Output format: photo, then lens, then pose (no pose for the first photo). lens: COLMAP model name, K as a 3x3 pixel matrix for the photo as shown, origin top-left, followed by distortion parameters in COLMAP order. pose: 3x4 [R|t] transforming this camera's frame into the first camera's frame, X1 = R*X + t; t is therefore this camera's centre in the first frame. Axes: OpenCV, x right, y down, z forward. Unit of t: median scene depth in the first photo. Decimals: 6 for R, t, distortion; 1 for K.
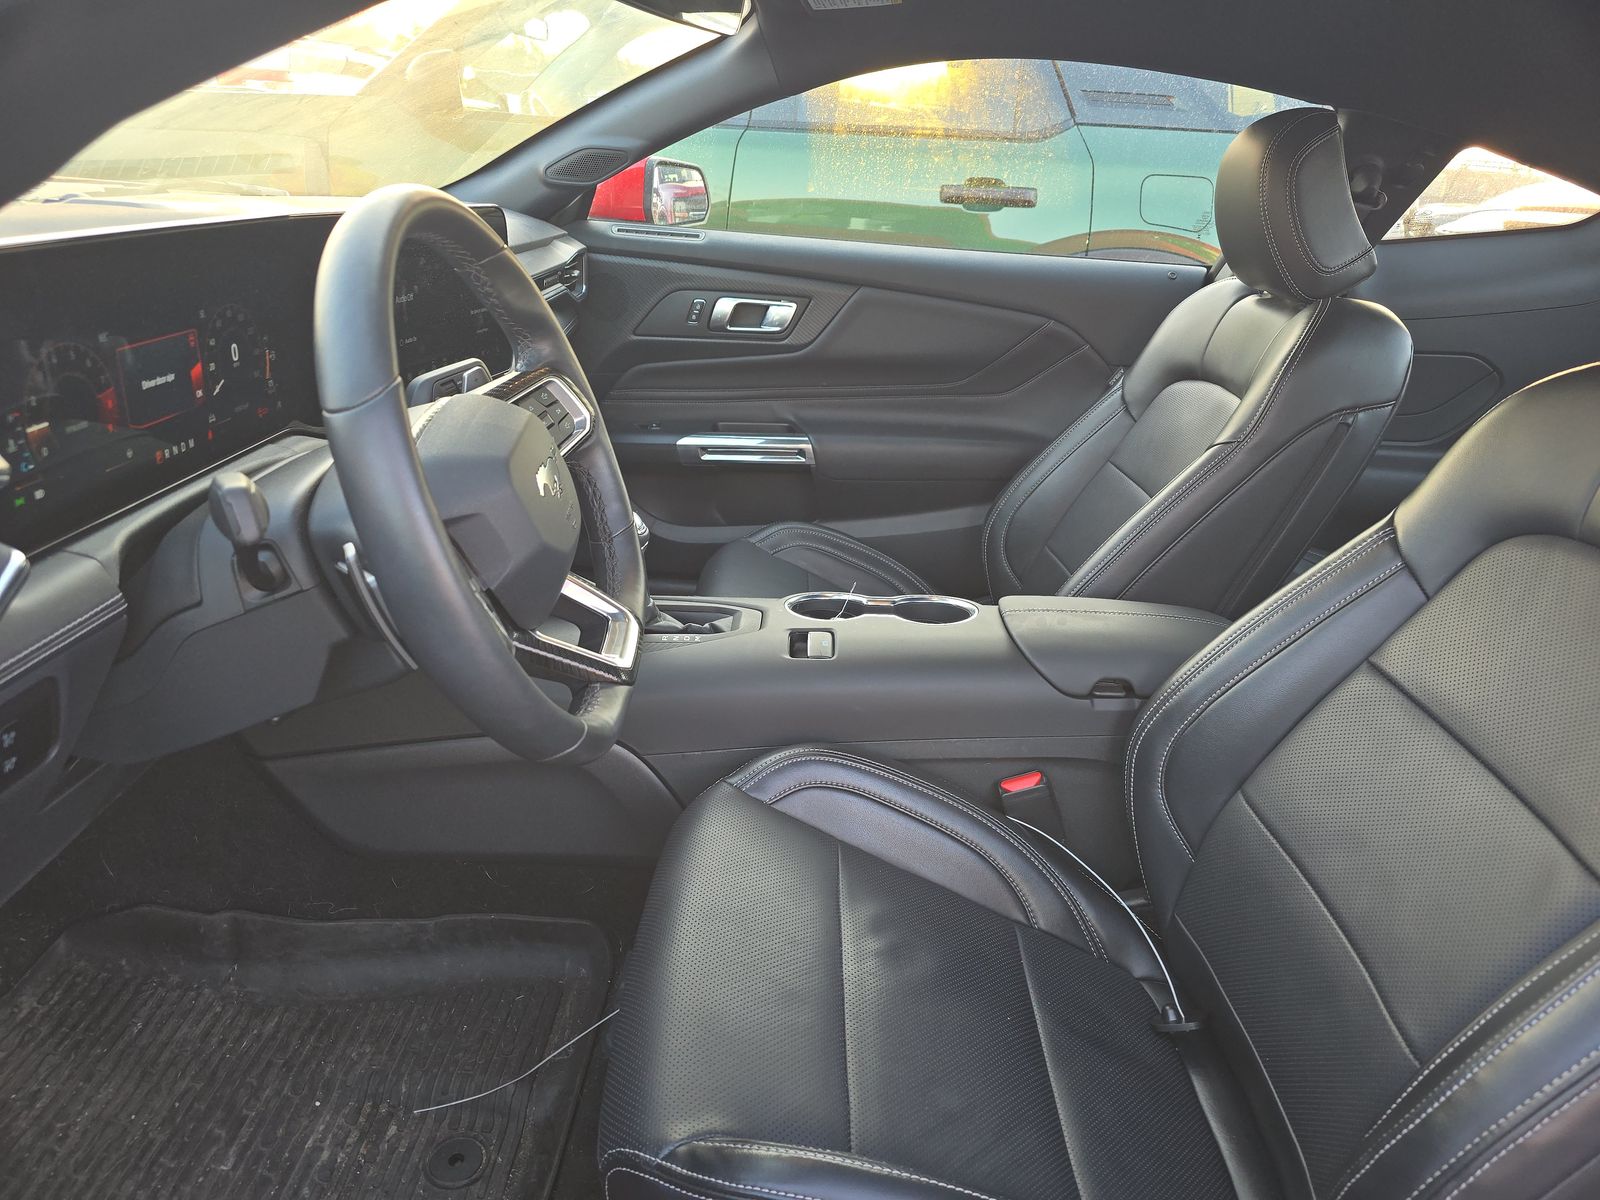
lens RADIAL K [[1077.4, 0, 800.0], [0, 1077.4, 600.0], [0, 0, 1]] dist [0.008147, -0.002380]
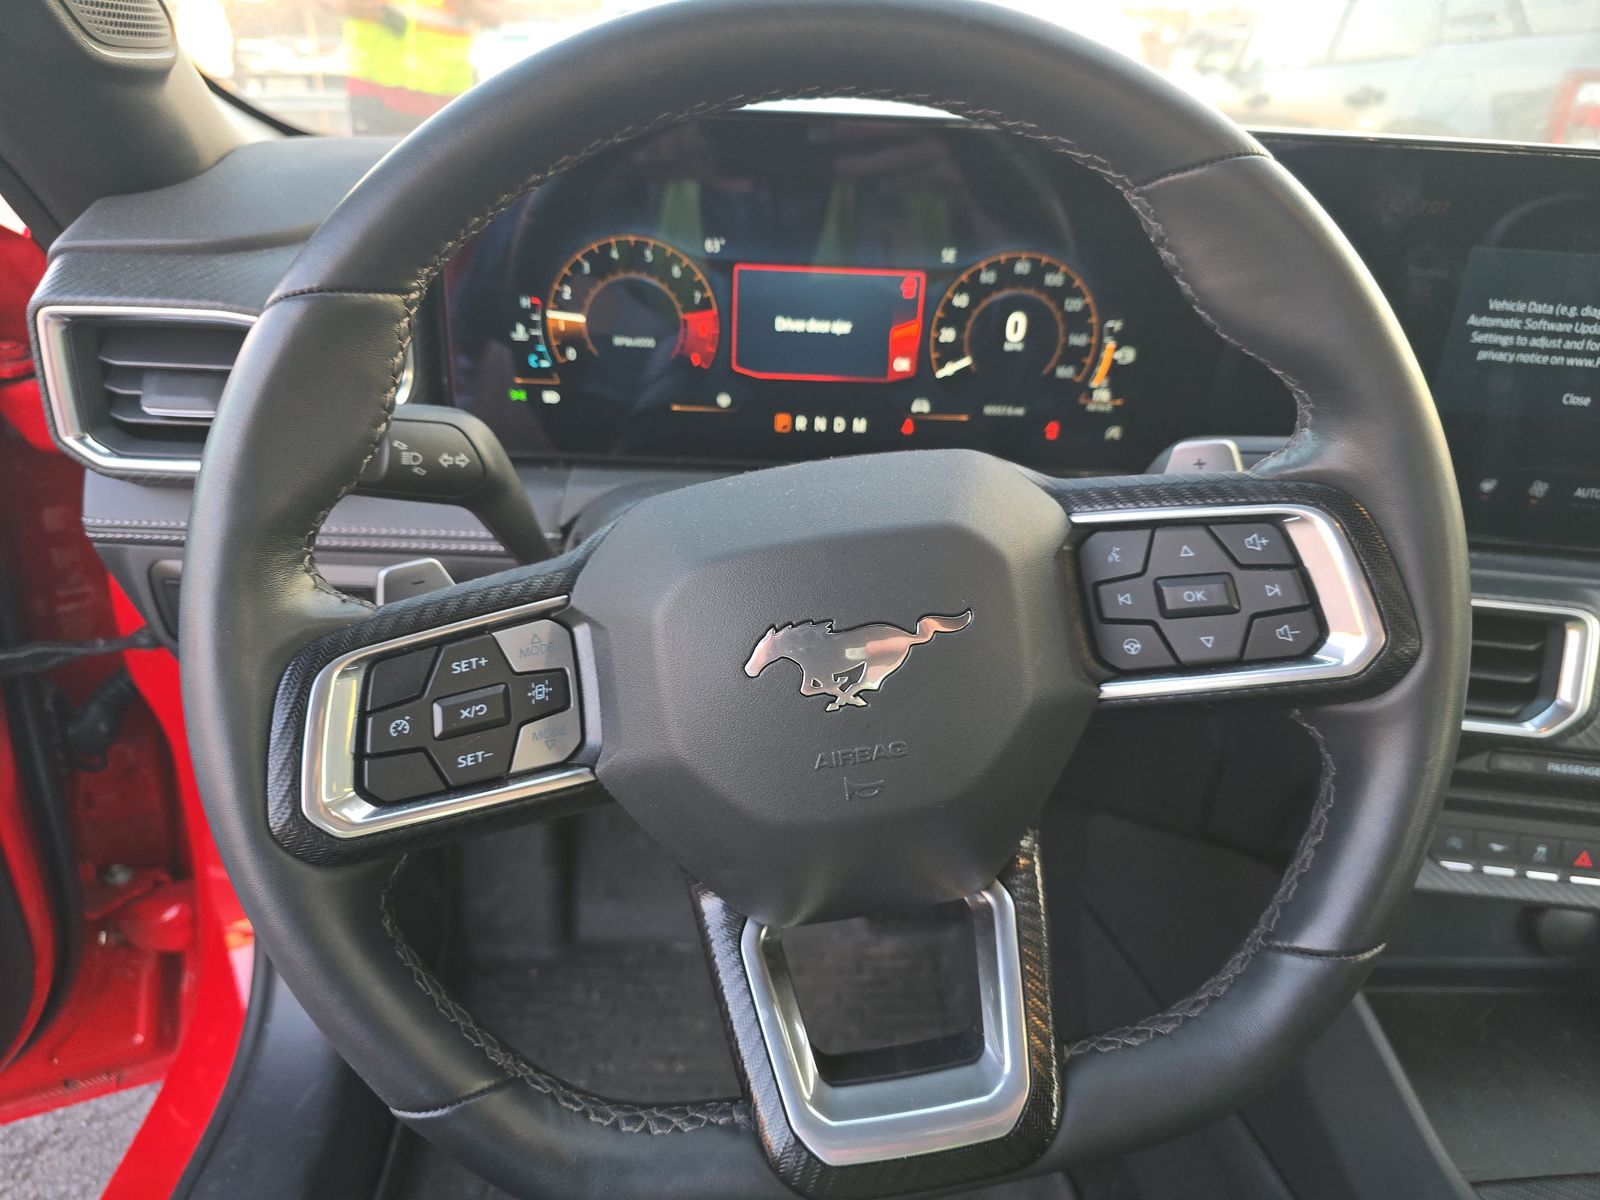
lens RADIAL K [[1077.4, 0, 800.0], [0, 1077.4, 600.0], [0, 0, 1]] dist [0.008147, -0.002380]
pose [[0.051977, 0.343316, -0.937780, 0.151892], [-0.411490, 0.862990, 0.293129, -0.237605], [0.909931, 0.370652, 0.186127, 0.867179]]
